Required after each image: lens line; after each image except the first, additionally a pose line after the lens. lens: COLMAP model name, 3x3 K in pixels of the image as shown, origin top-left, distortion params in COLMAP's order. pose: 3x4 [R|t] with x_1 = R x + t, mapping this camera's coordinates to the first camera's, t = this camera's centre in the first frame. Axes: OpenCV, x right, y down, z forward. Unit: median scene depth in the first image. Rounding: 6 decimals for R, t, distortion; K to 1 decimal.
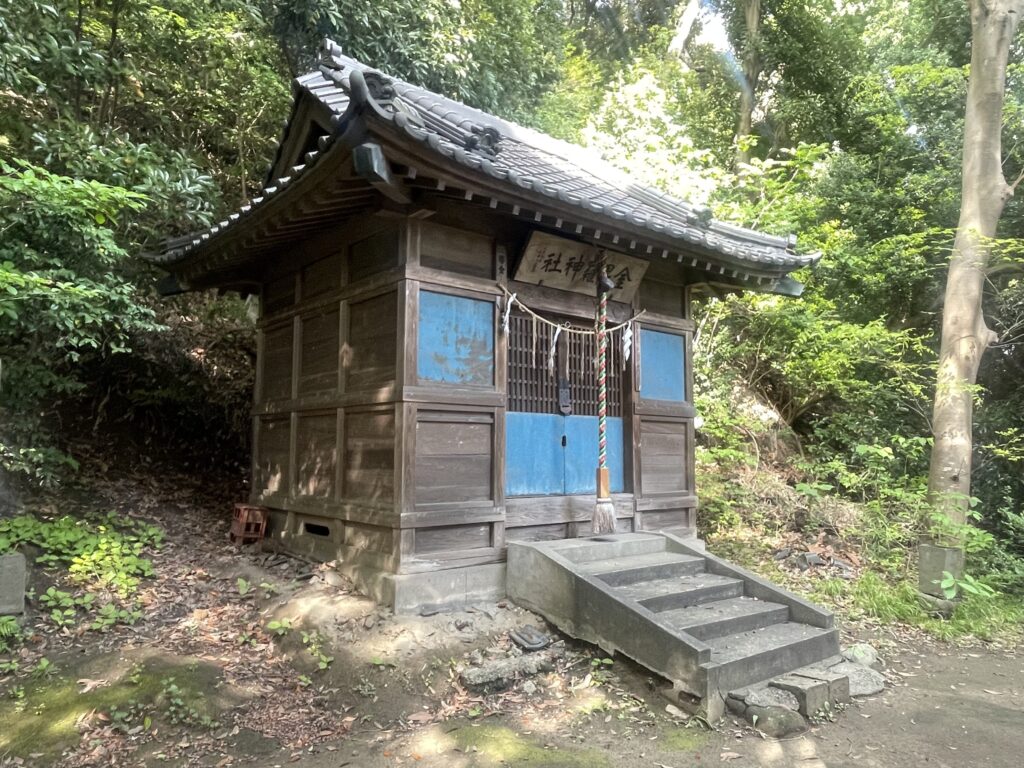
lens RADIAL K [[705.8, 0, 491.9], [0, 705.8, 377.1], [0, 0, 1]] dist [0.001572, -0.000545]
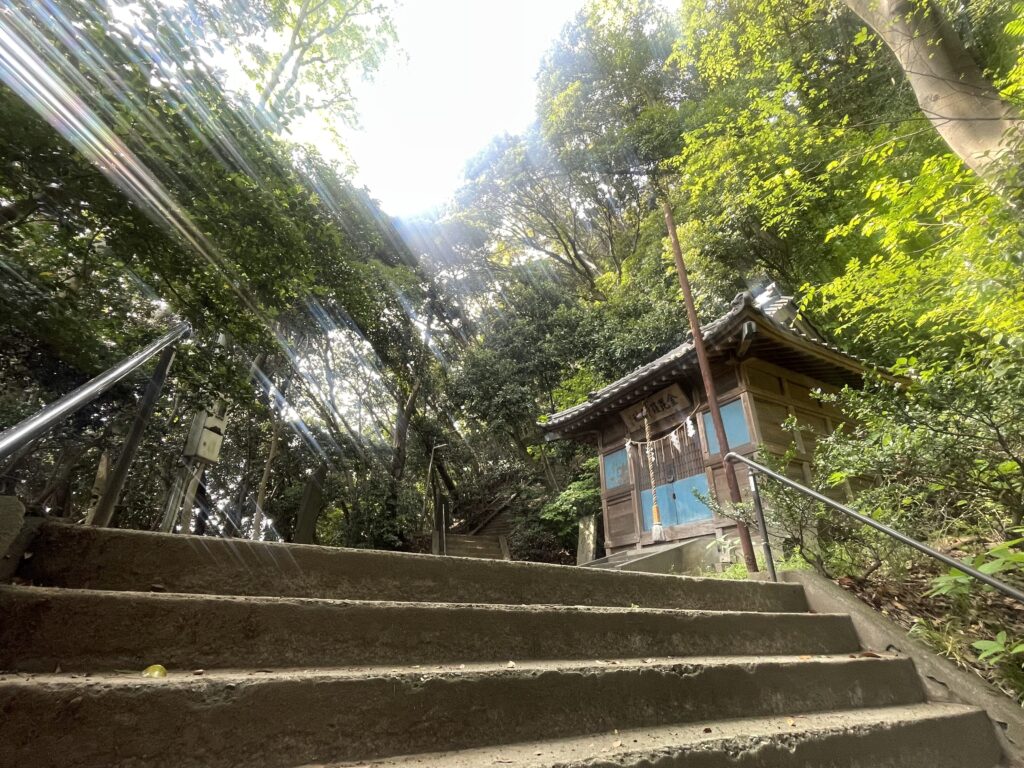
lens RADIAL K [[473.1, 0, 512.0], [0, 473.1, 384.0], [0, 0, 1]] dist [-0.000143, -0.000022]
pose [[-0.187880, -0.445862, -0.875162, 1.491291], [0.083486, 0.880555, -0.466533, 0.399269], [0.978637, -0.160715, -0.128216, 0.832923]]
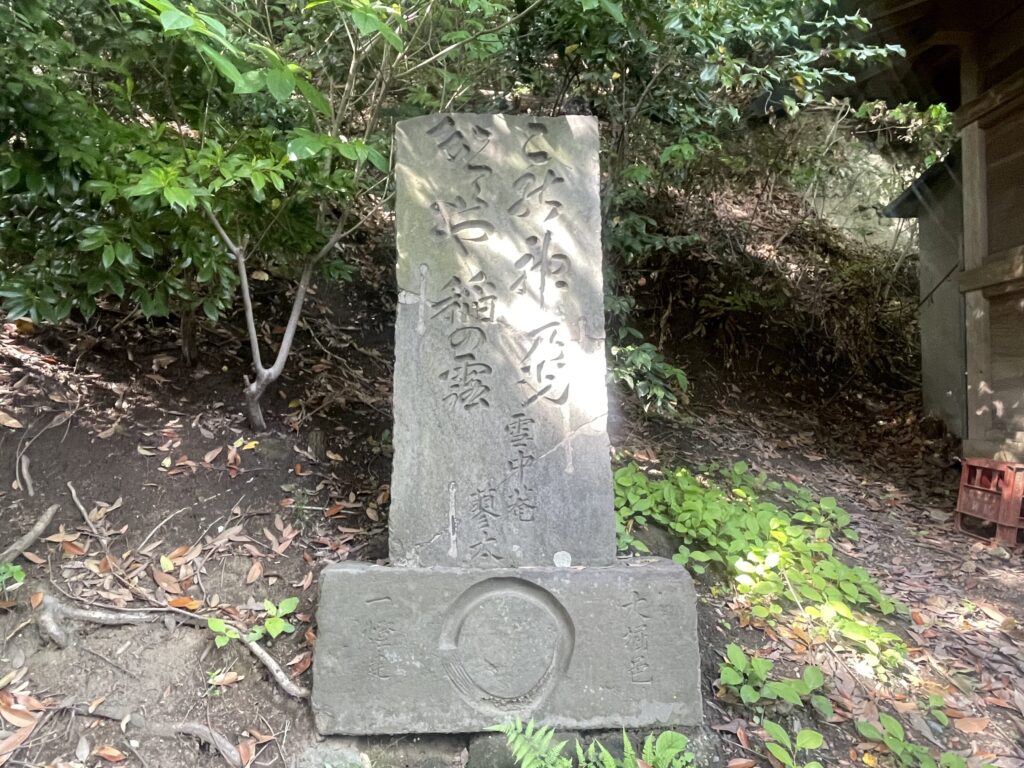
lens RADIAL K [[634.0, 0, 507.1], [0, 634.0, 384.7], [0, 0, 1]] dist [-0.003627, -0.019158]
pose [[0.799765, -0.027931, -0.599663, -0.421299], [0.067818, 0.996726, 0.044023, 0.100986], [0.596470, -0.075876, 0.799041, 0.531517]]
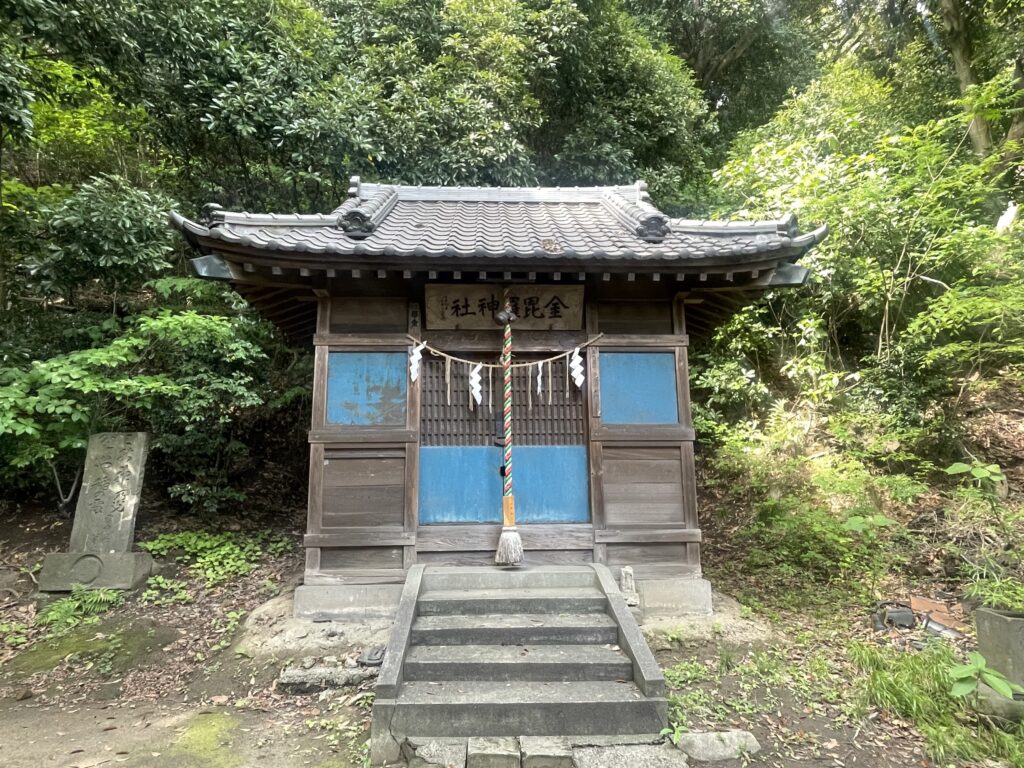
lens RADIAL K [[592.2, 0, 512.0], [0, 592.2, 384.0], [0, 0, 1]] dist [-0.002688, 0.001559]
pose [[0.808187, -0.121630, -0.576229, 0.669508], [0.076560, 0.991836, -0.101976, 0.055962], [0.583928, 0.038300, 0.810901, 0.308396]]
